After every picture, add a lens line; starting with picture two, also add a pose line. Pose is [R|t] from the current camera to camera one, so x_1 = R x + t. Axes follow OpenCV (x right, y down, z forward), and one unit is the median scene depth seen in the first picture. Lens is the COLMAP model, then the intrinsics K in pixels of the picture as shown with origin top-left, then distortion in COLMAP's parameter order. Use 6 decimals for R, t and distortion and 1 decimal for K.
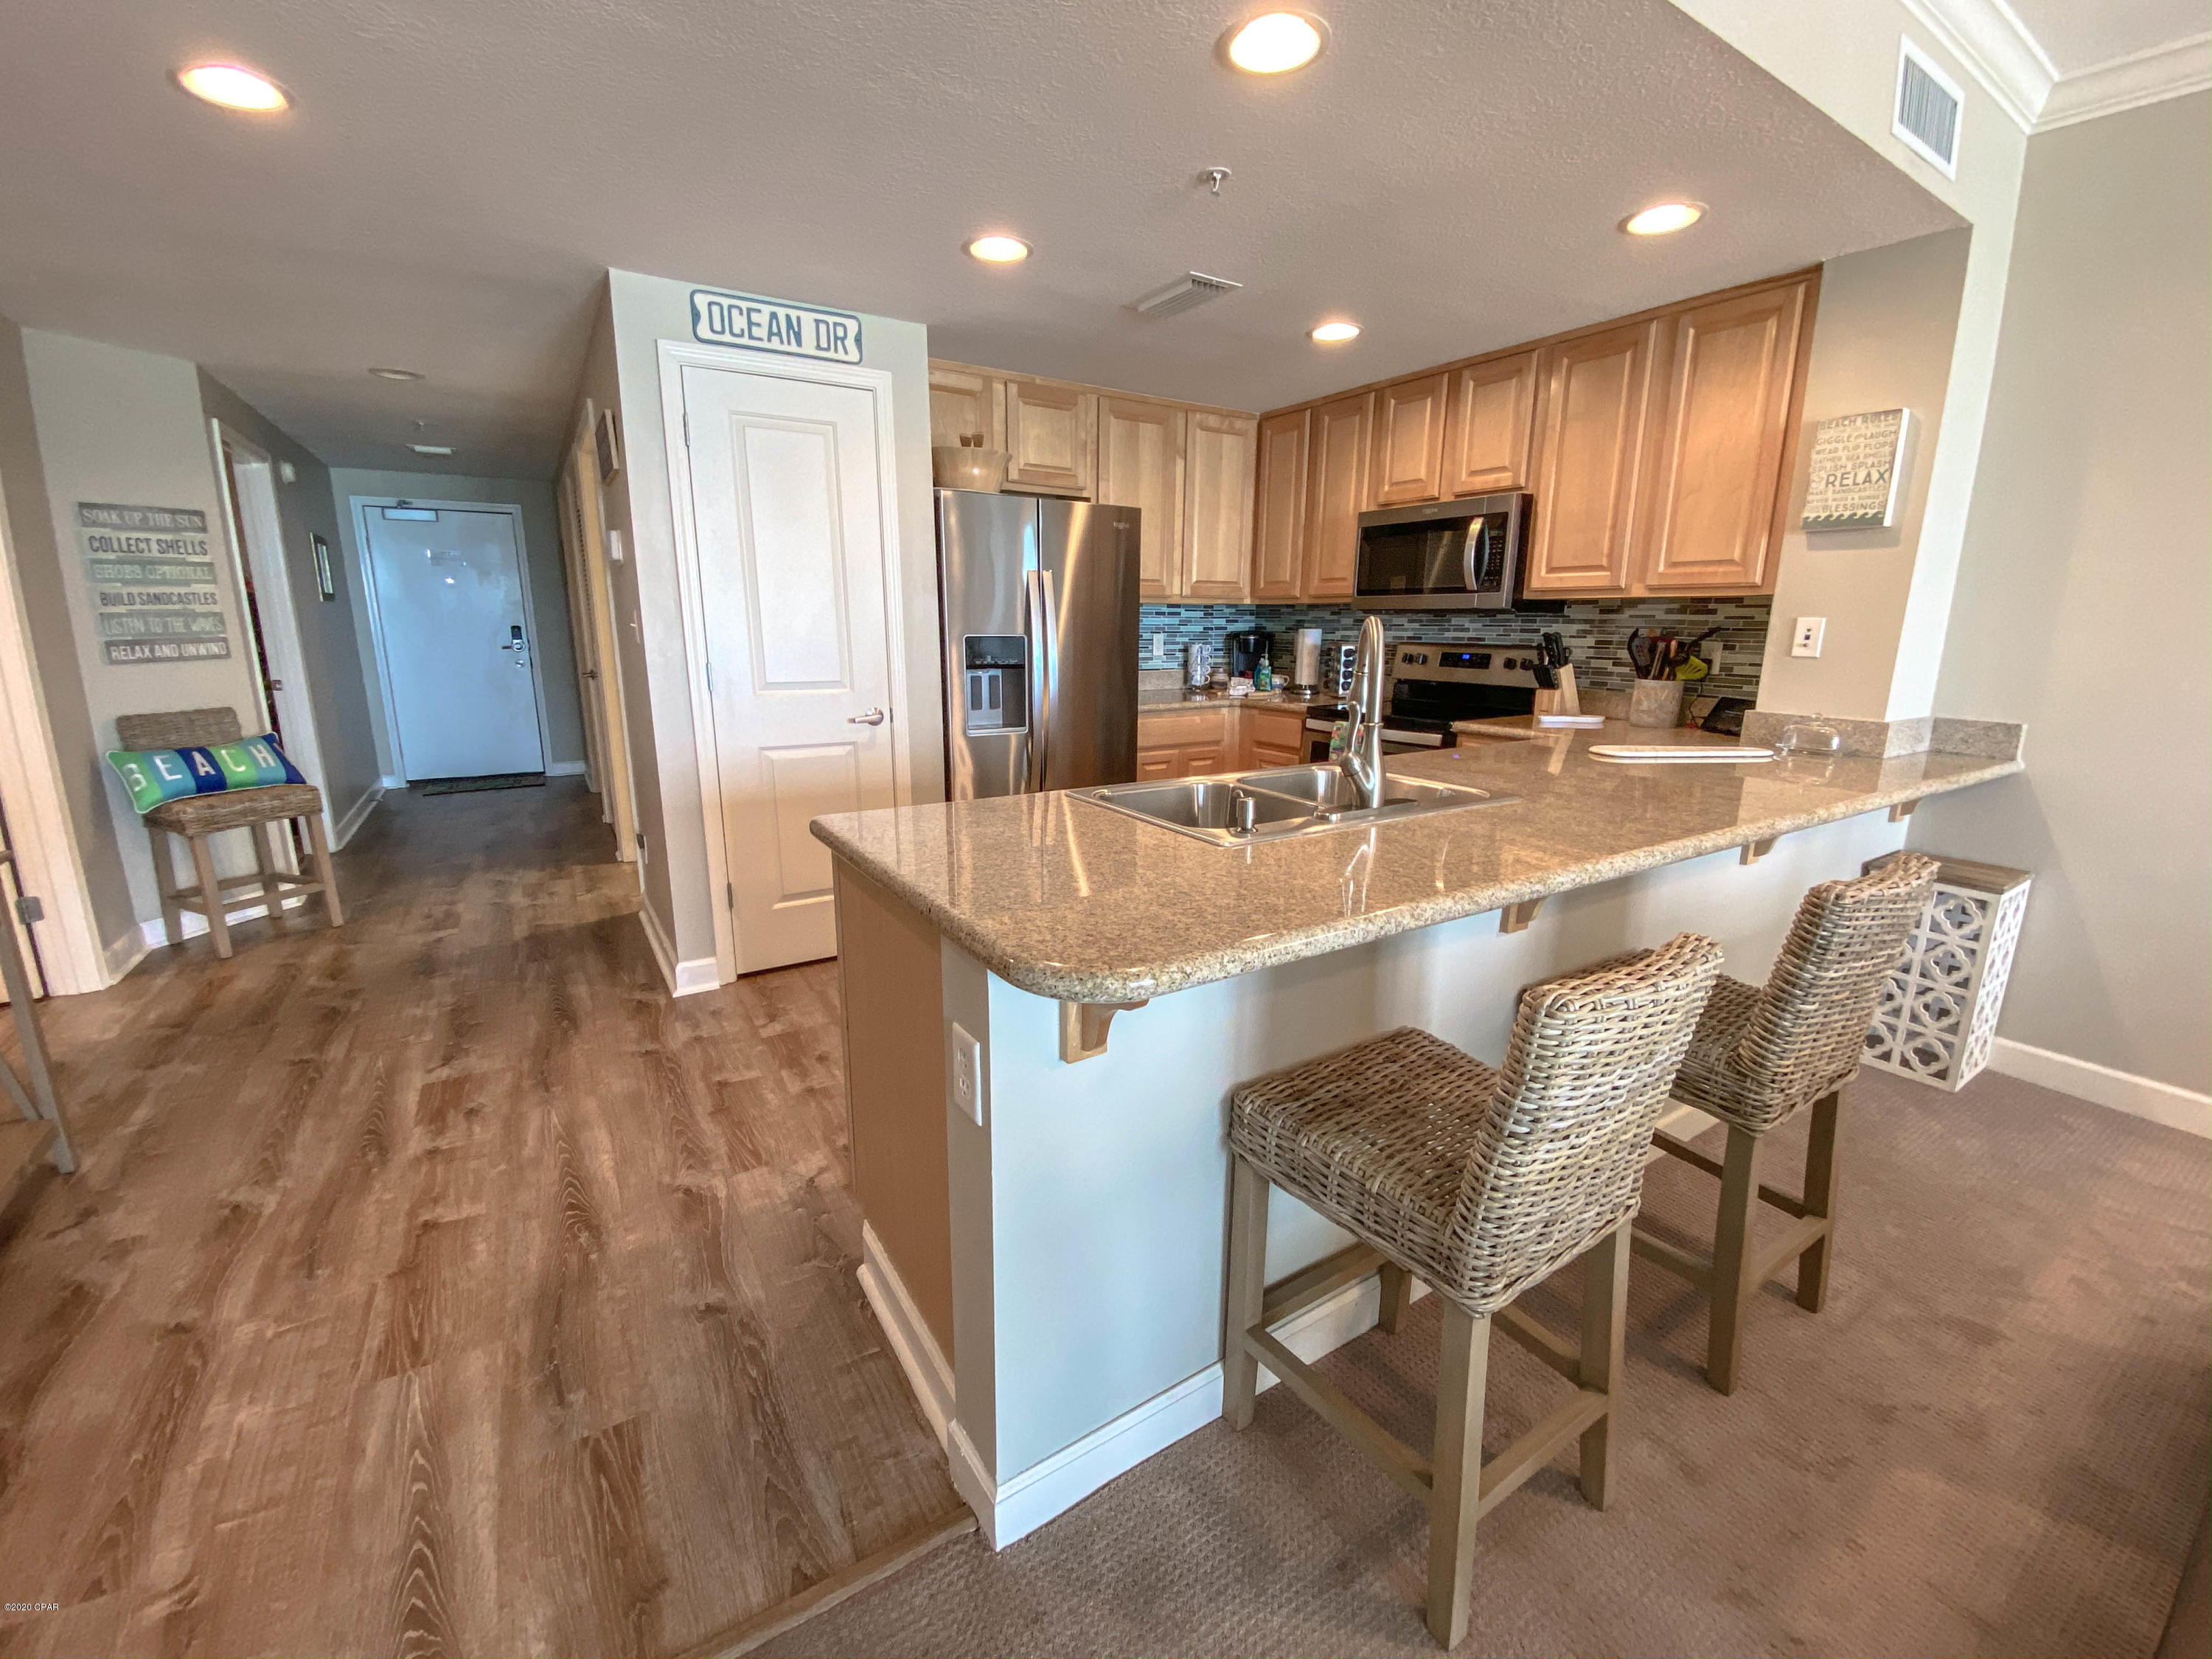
lens RADIAL K [[895.3, 0, 1101.0], [0, 895.3, 824.1], [0, 0, 1]] dist [0.033728, -0.028678]
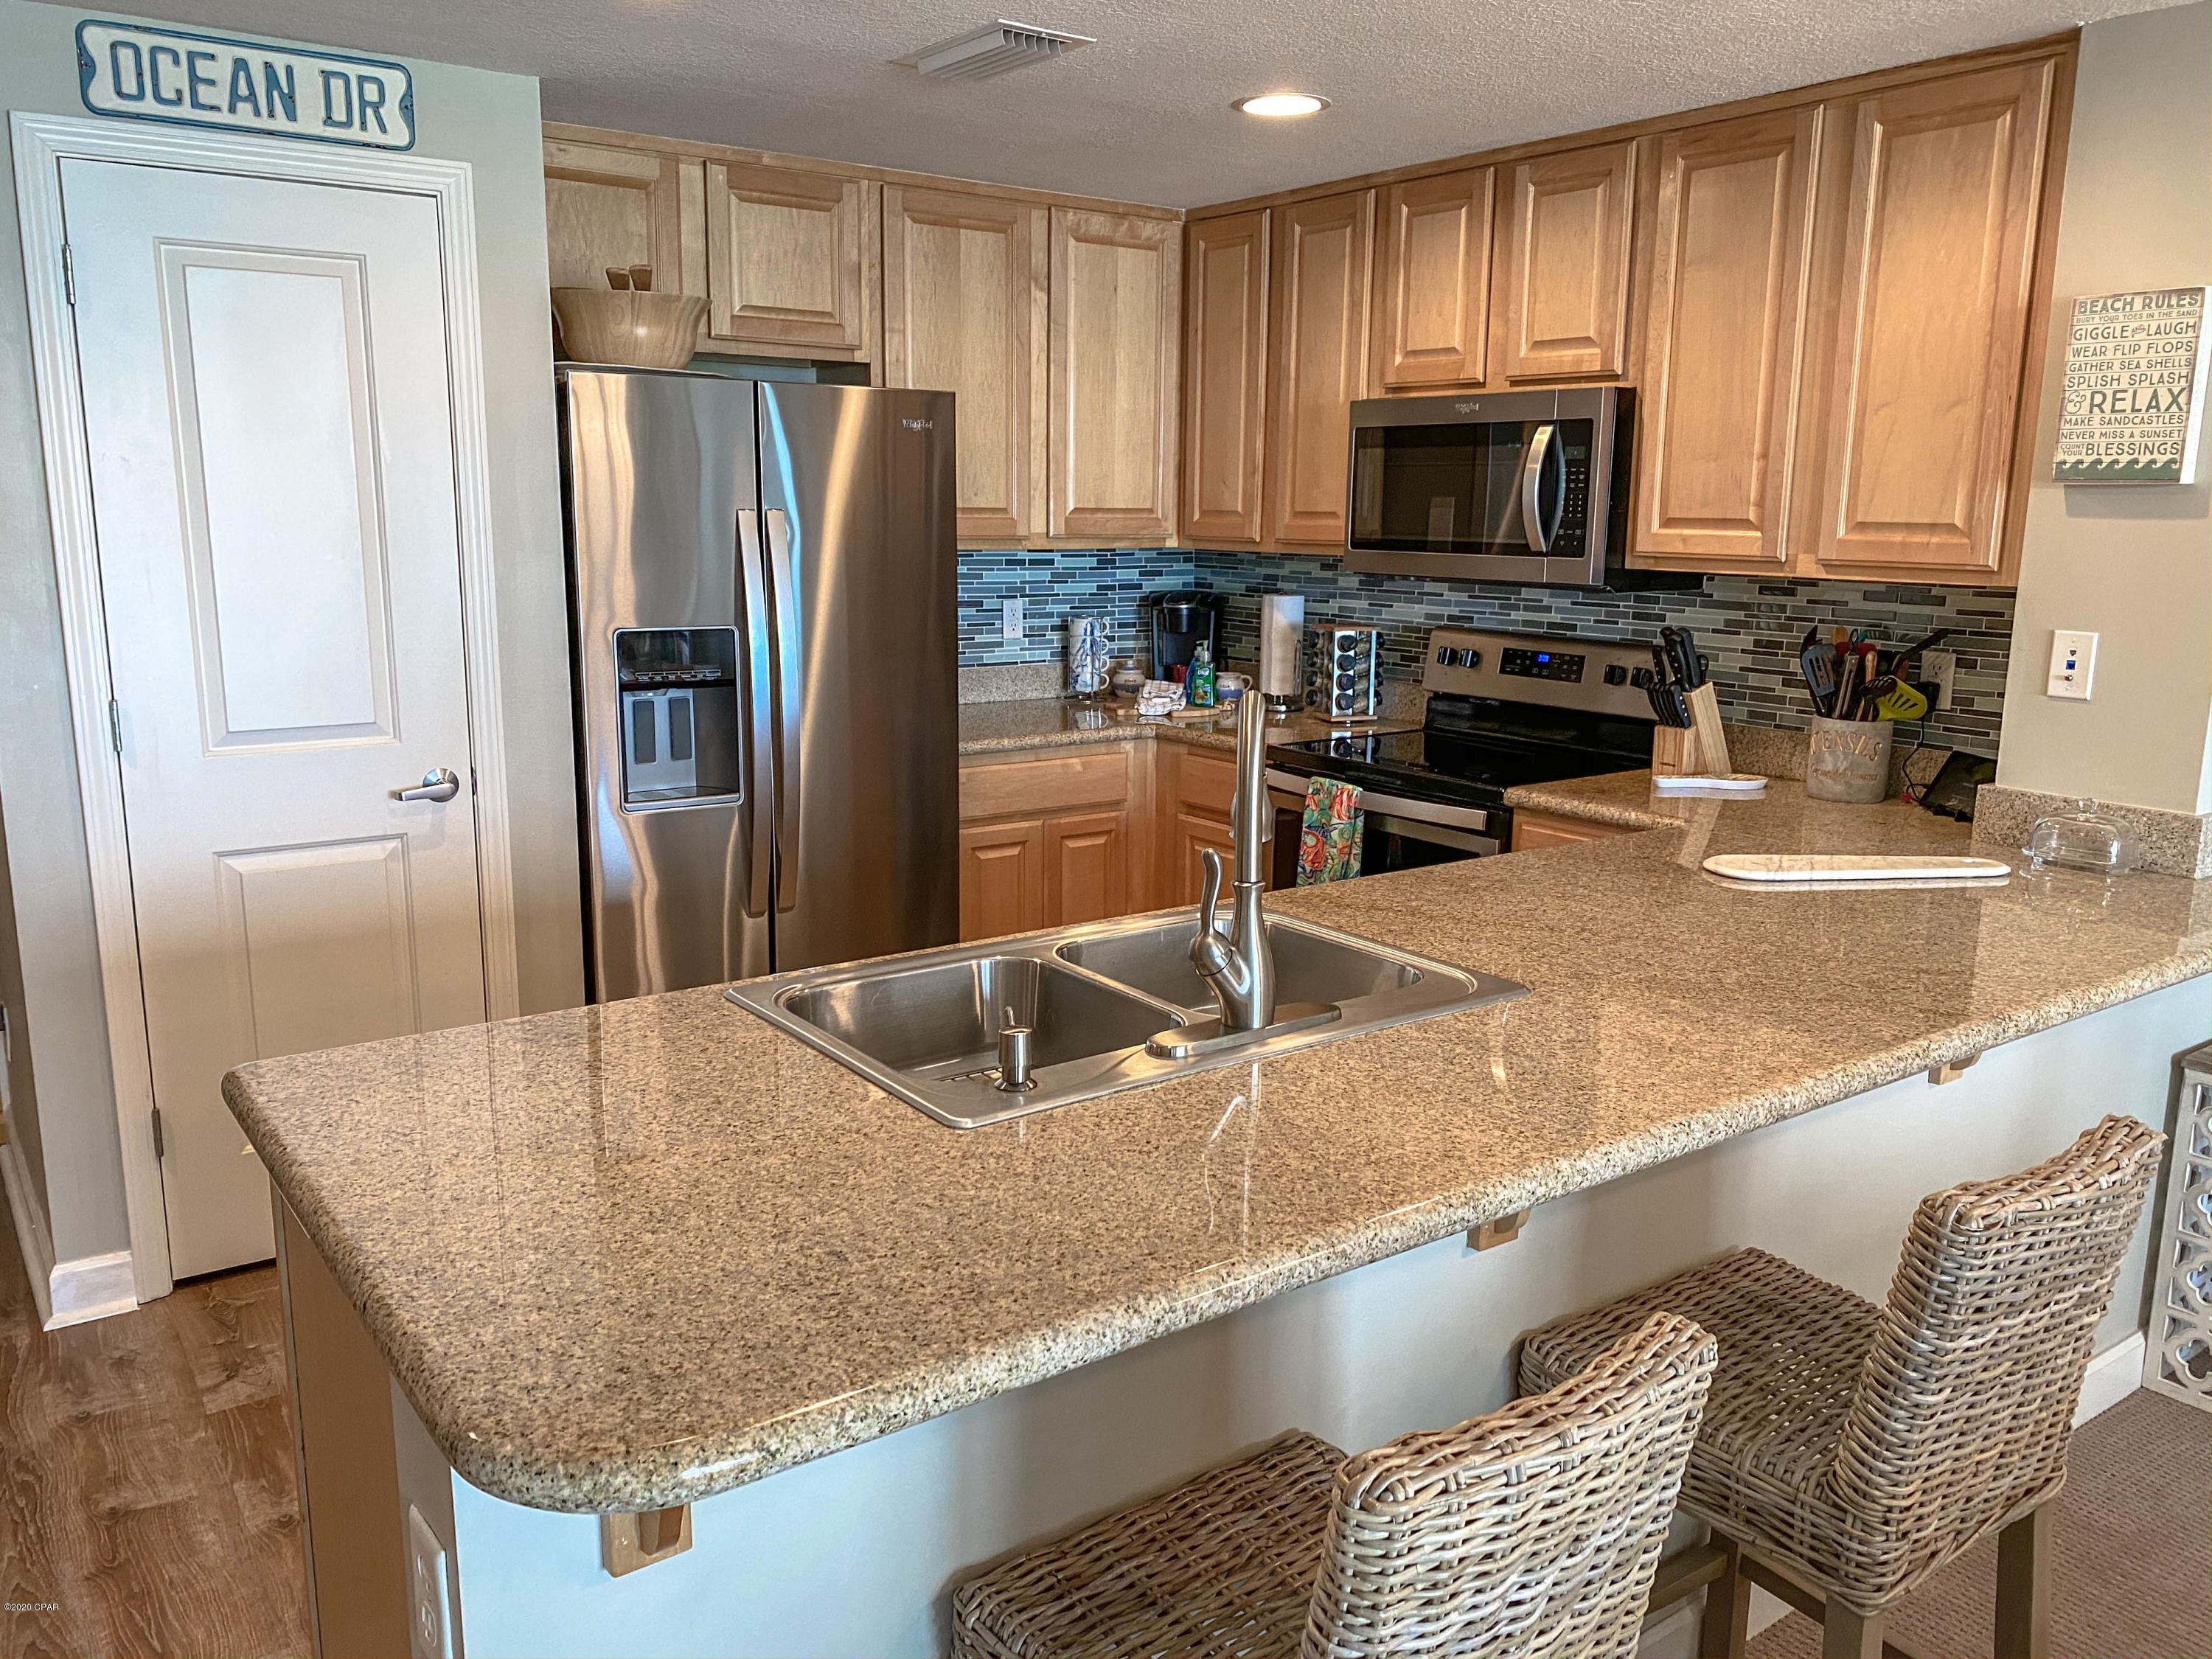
lens RADIAL K [[1698.8, 0, 1106.0], [0, 1698.8, 829.5], [0, 0, 1]] dist [0.022811, -0.007725]
pose [[0.997816, -0.007835, 0.065582, 0.077369], [0.009681, 0.999564, -0.027881, -0.064674], [-0.065335, 0.028455, 0.997458, -0.042153]]
